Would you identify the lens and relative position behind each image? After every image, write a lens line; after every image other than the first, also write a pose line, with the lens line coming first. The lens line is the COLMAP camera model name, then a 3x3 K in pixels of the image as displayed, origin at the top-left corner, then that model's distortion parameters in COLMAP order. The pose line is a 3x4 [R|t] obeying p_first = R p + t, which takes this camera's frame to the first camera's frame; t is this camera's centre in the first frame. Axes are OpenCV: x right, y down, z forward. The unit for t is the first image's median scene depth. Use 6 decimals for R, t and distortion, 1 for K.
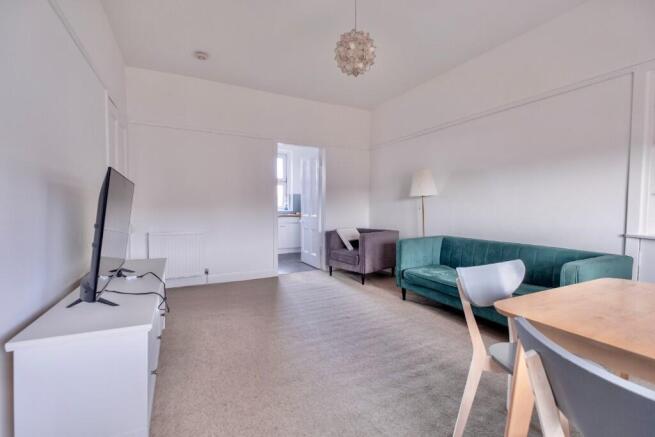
lens RADIAL K [[283.5, 0, 330.1], [0, 283.5, 217.8], [0, 0, 1]] dist [-0.007200, 0.001489]
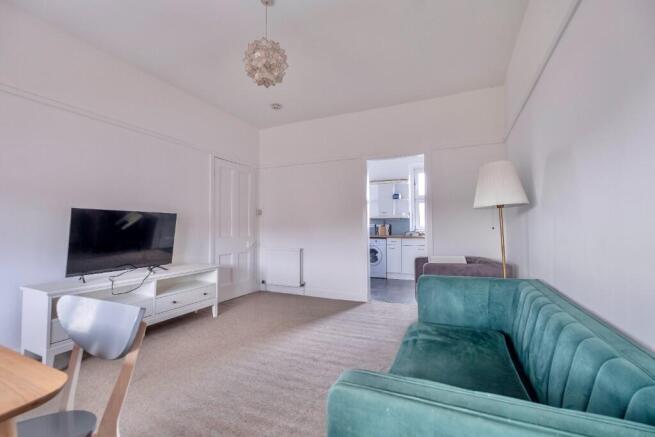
lens RADIAL K [[283.5, 0, 326.1], [0, 283.5, 221.1], [0, 0, 1]] dist [-0.007200, 0.001489]
pose [[0.620206, -0.027541, -0.783955, 0.474504], [-0.023828, 0.998261, -0.053920, -0.004703], [0.784077, 0.052122, 0.618471, 0.314923]]
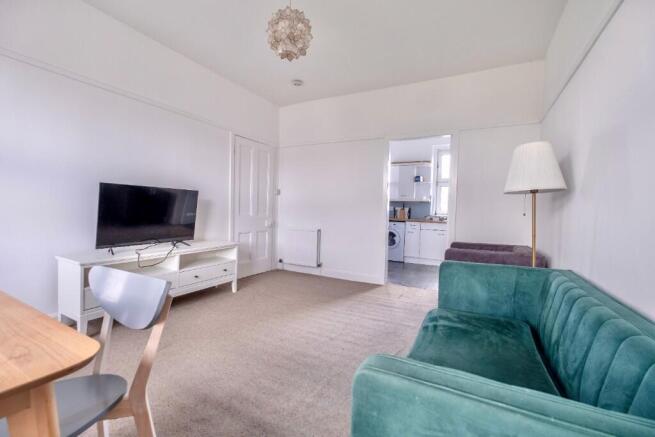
lens RADIAL K [[283.5, 0, 324.0], [0, 283.5, 220.9], [0, 0, 1]] dist [-0.007200, 0.001489]
pose [[0.568871, 0.042144, -0.821346, 0.461777], [-0.055509, 0.998376, 0.012782, -0.002962], [0.820552, 0.038321, 0.570286, 0.313904]]
